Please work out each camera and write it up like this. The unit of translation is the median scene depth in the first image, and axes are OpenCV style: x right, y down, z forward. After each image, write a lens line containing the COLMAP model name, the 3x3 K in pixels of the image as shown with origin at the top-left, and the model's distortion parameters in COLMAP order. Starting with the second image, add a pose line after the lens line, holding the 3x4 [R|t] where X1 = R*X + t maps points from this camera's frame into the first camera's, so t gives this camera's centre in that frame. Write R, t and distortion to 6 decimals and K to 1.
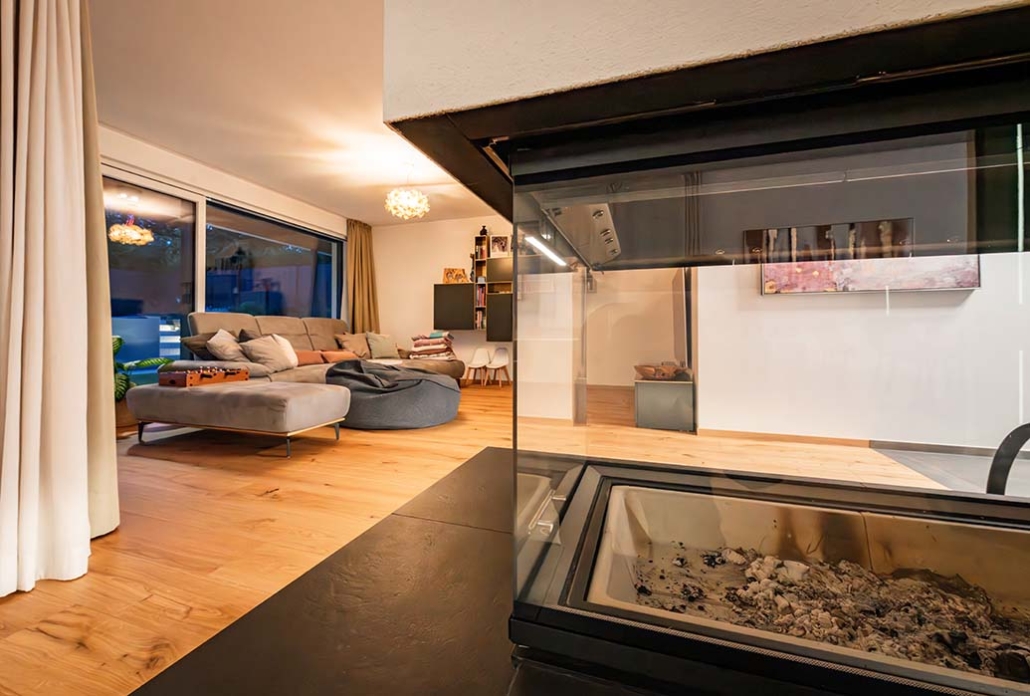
lens RADIAL K [[423.9, 0, 499.6], [0, 423.9, 331.7], [0, 0, 1]] dist [-0.010010, -0.000181]
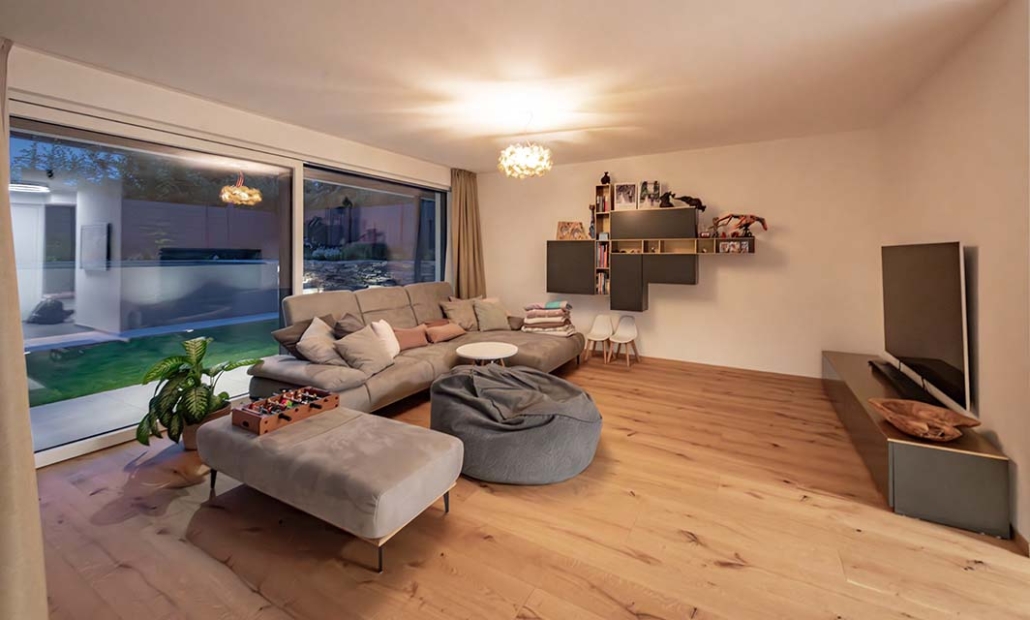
lens RADIAL K [[415.9, 0, 515.9], [0, 415.9, 254.5], [0, 0, 1]] dist [0.001031, 0.000021]
pose [[0.983313, -0.001827, -0.181911, -0.064816], [0.002841, 0.999982, 0.005316, -0.092101], [0.181898, -0.005744, 0.983301, 0.153193]]
